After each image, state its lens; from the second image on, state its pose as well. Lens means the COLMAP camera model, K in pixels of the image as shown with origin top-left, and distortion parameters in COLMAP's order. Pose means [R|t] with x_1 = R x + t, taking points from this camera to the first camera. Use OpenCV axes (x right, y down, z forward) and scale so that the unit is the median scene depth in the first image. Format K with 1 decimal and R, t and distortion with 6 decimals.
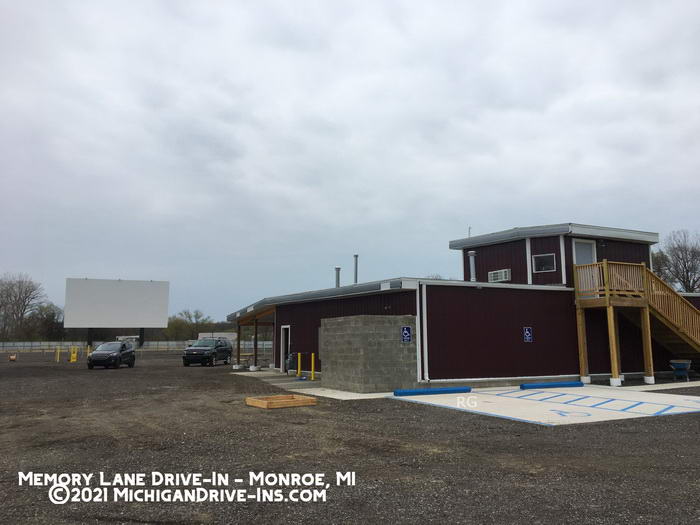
lens RADIAL K [[539.8, 0, 350.0], [0, 539.8, 262.5], [0, 0, 1]] dist [0.008812, -0.000918]
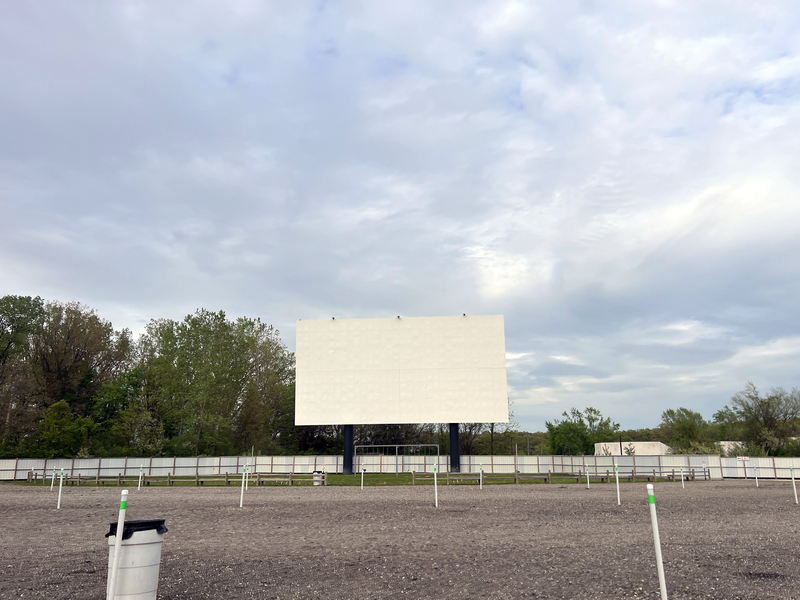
lens RADIAL K [[616.9, 0, 400.0], [0, 616.9, 300.0], [0, 0, 1]] dist [0.008812, -0.000918]
pose [[0.837308, -0.138837, -0.528810, -0.131050], [0.077668, 0.987616, -0.136317, 0.077014], [0.541187, 0.073068, 0.837722, 0.493425]]
